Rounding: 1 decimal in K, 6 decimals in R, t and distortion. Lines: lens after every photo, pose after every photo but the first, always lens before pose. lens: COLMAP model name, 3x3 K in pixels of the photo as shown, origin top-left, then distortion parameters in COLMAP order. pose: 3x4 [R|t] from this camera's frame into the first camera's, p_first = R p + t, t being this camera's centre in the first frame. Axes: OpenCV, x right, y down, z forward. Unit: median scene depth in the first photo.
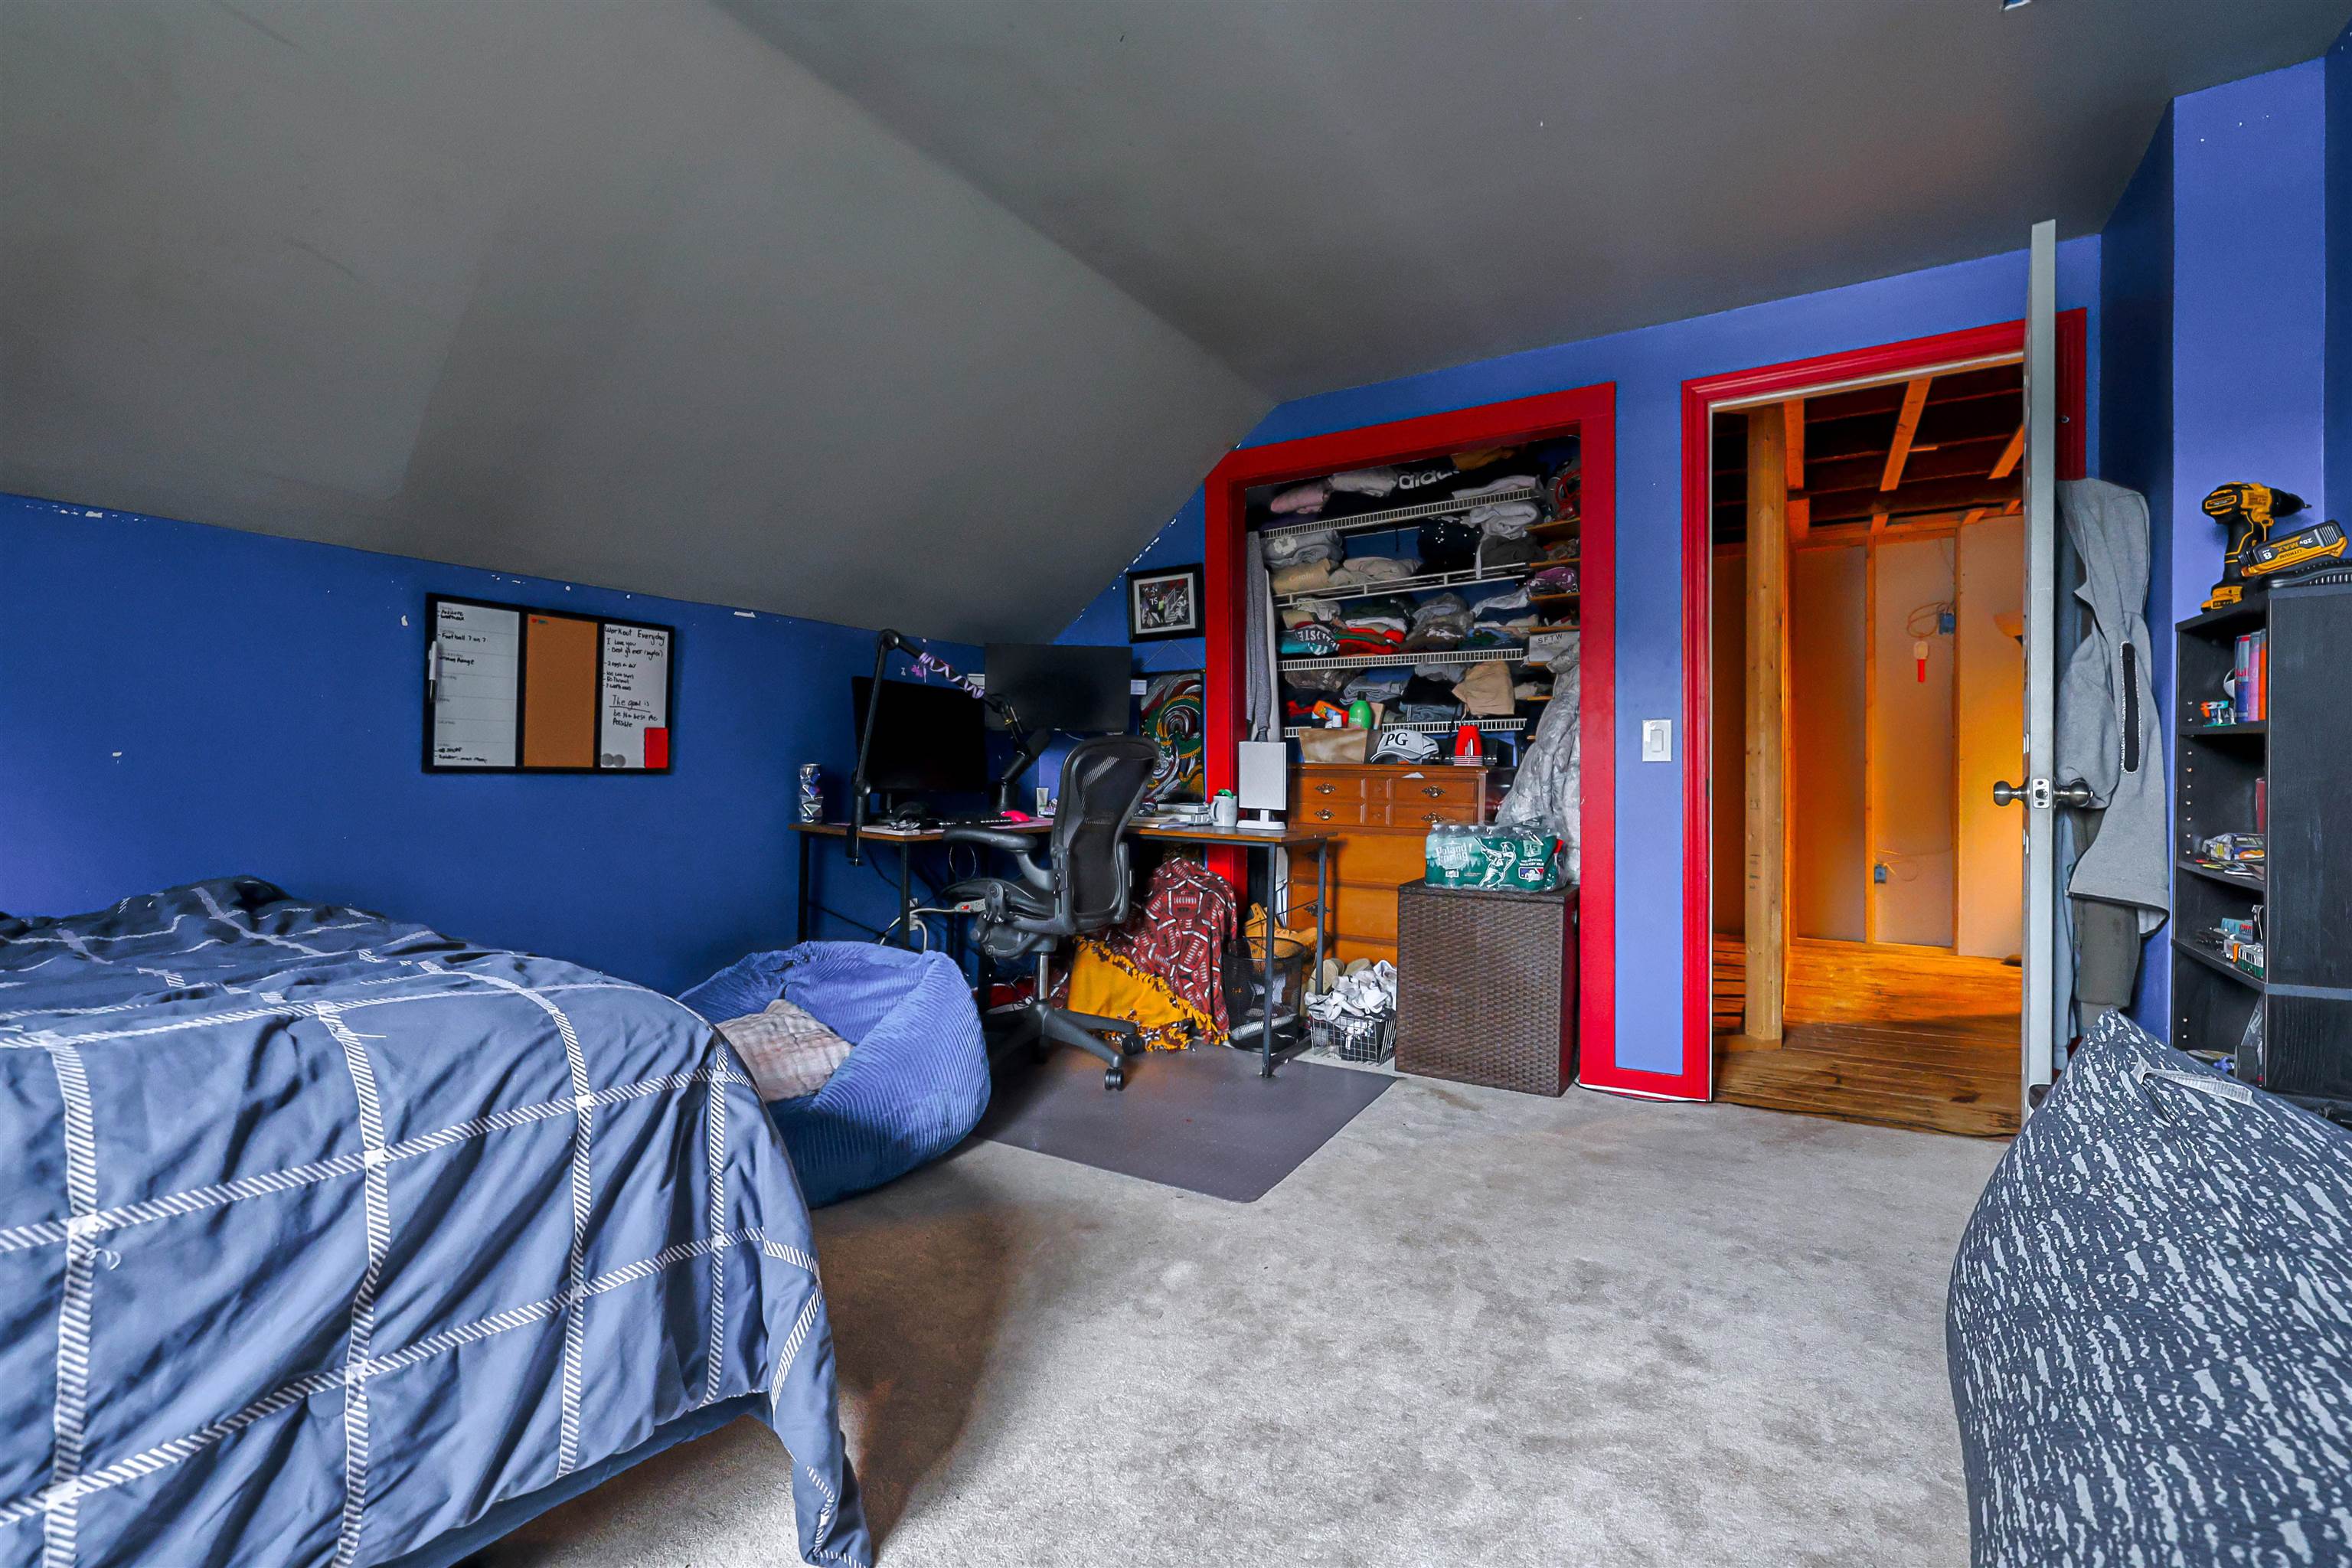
lens RADIAL K [[1050.8, 0, 1166.6], [0, 1050.8, 779.2], [0, 0, 1]] dist [-0.001413, 0.000354]
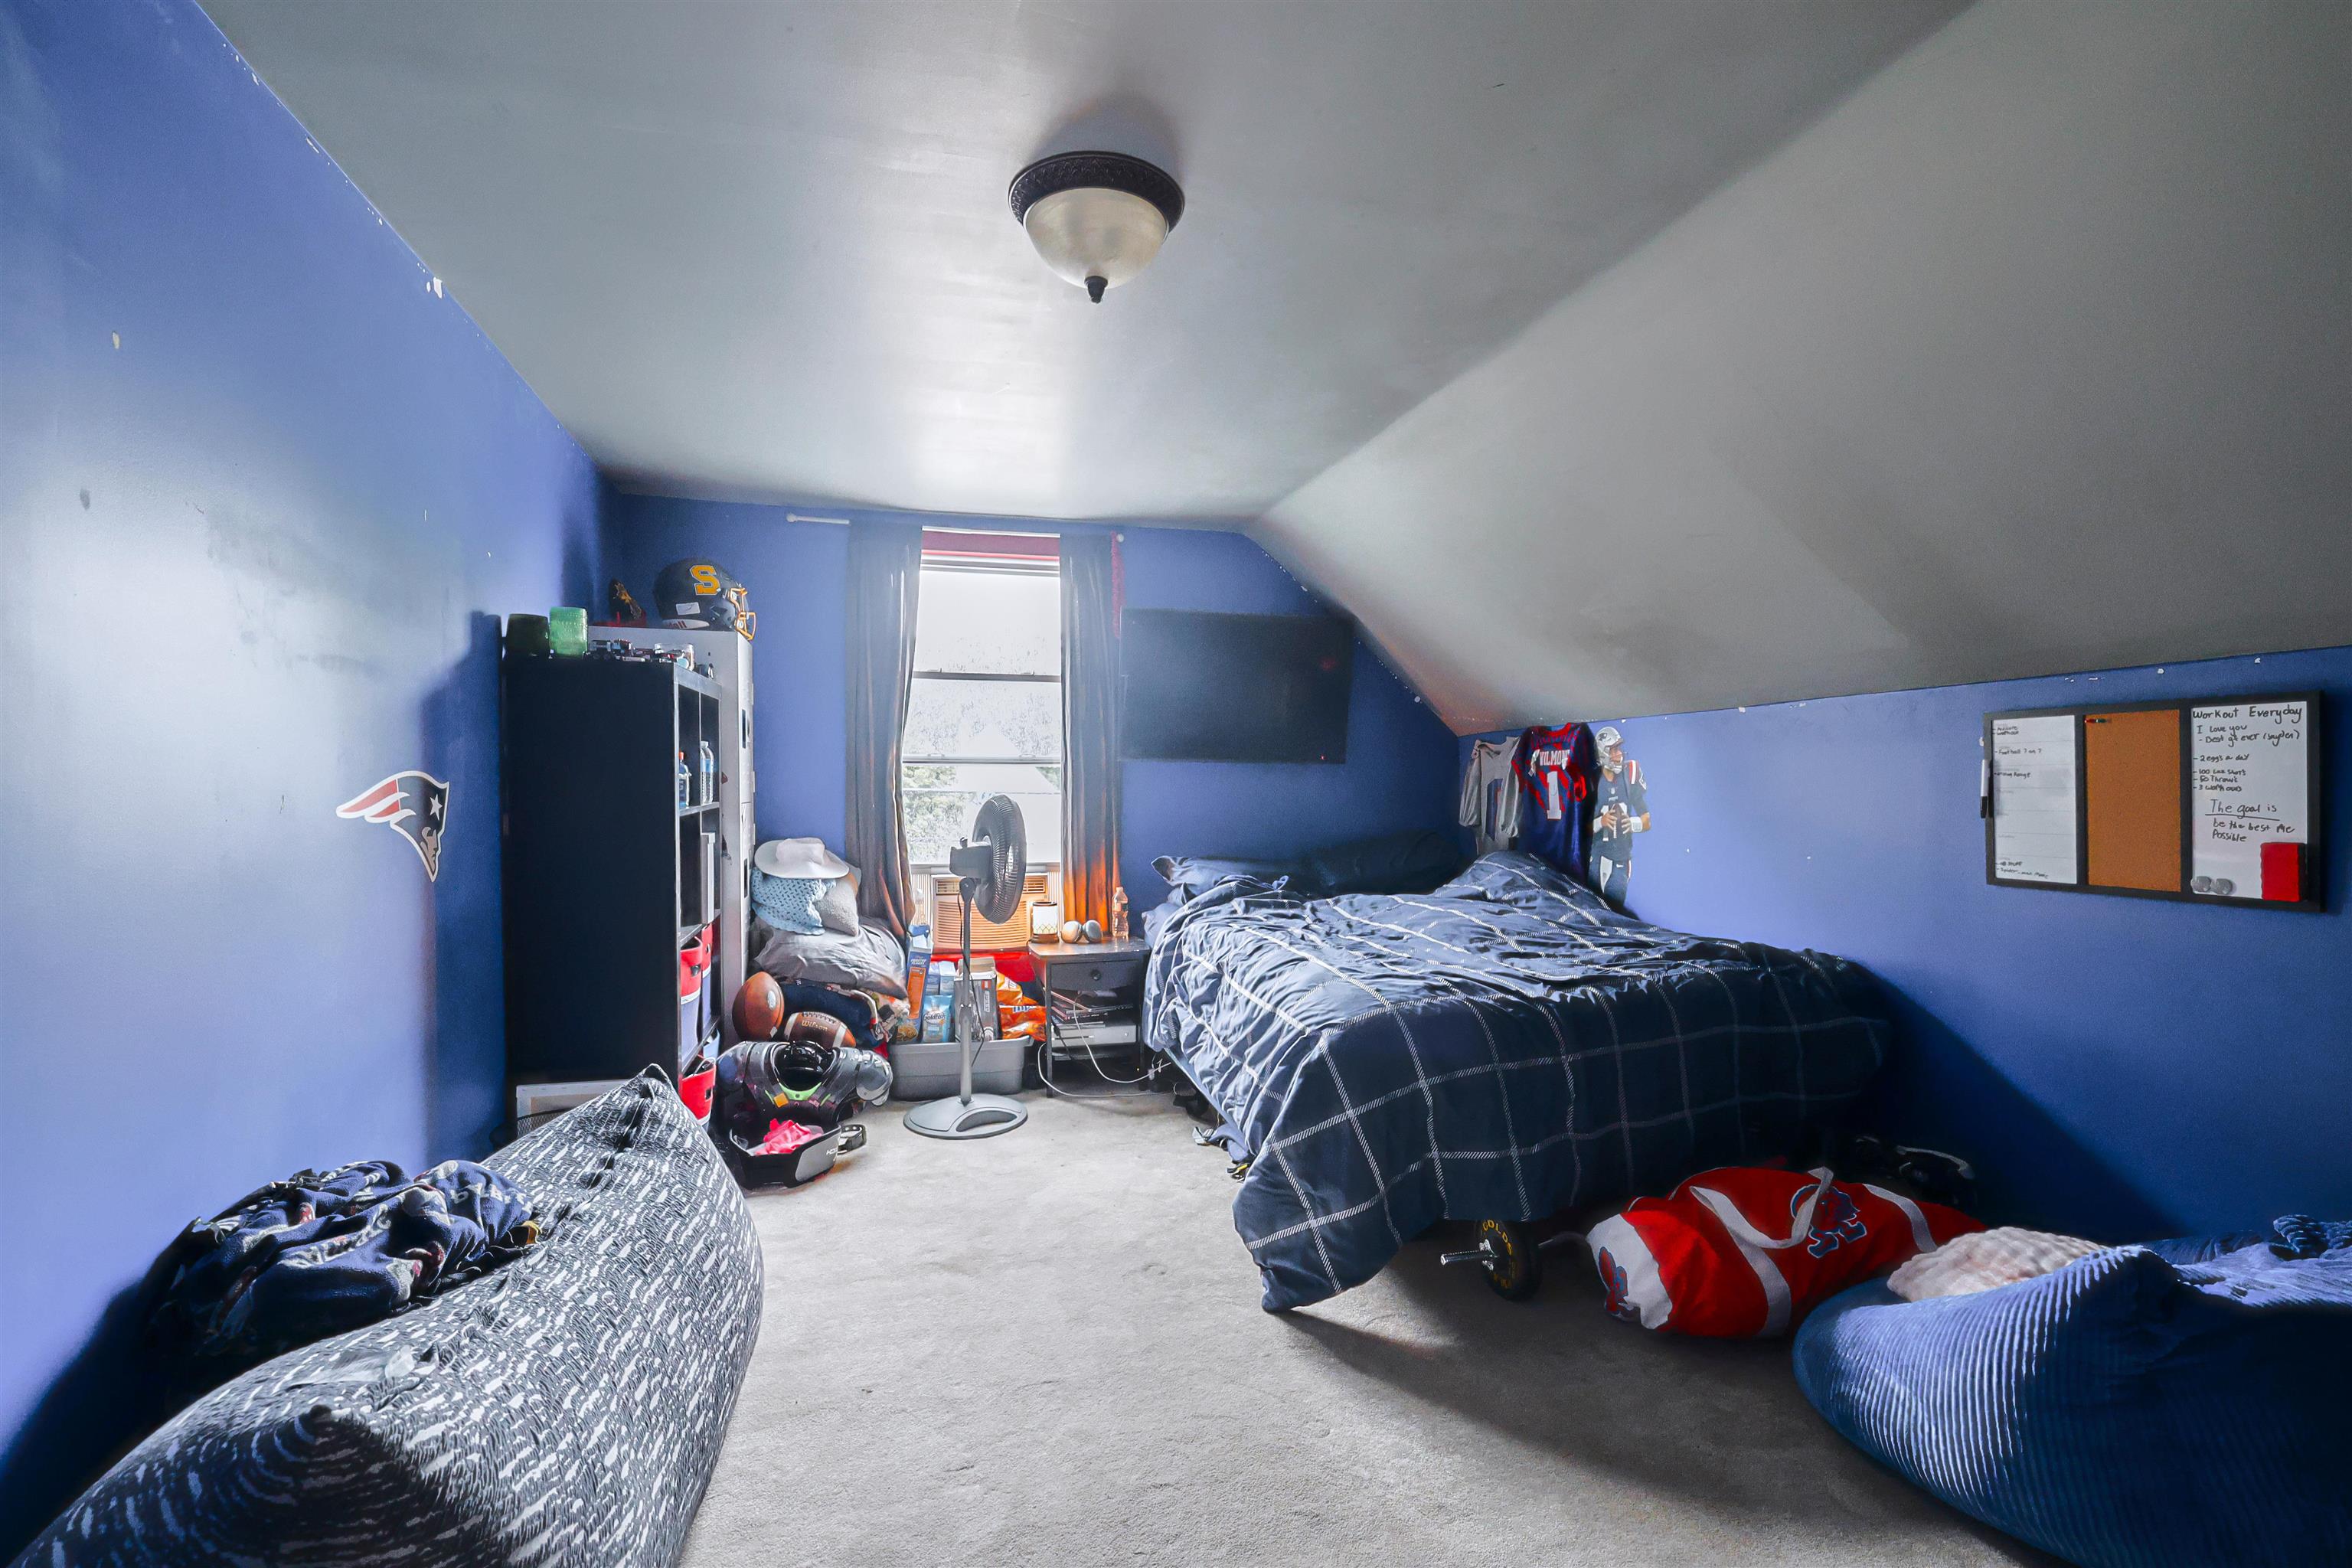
lens RADIAL K [[1050.8, 0, 1171.2], [0, 1050.8, 783.7], [0, 0, 1]] dist [-0.001413, 0.000354]
pose [[-0.712897, -0.000009, -0.701269, 0.543237], [0.004087, 0.999983, -0.004168, -0.091813], [0.701257, -0.005838, -0.712885, 1.021445]]
